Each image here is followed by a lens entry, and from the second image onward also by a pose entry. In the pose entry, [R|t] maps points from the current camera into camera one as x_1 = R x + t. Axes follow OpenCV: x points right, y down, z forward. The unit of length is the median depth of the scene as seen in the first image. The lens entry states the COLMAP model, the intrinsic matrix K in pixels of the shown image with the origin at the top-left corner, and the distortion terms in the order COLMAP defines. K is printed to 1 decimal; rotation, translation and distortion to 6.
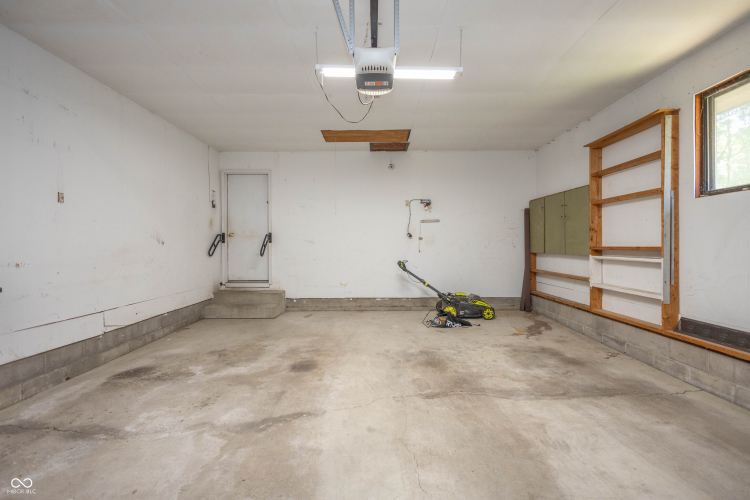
lens RADIAL K [[343.4, 0, 379.3], [0, 343.4, 246.3], [0, 0, 1]] dist [0.013276, -0.003219]
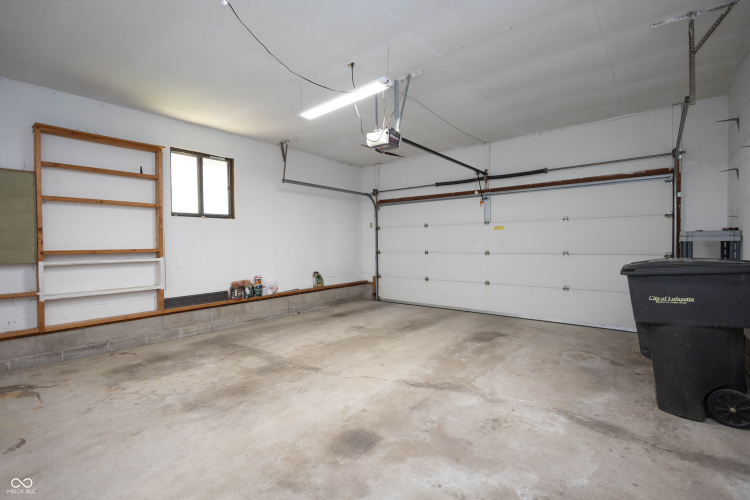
lens RADIAL K [[343.4, 0, 376.5], [0, 343.4, 248.6], [0, 0, 1]] dist [0.013276, -0.003219]
pose [[-0.778761, 0.003297, 0.627312, -0.744323], [0.017224, 0.999722, 0.016129, -0.007194], [-0.627084, 0.023365, -0.778601, 1.693103]]
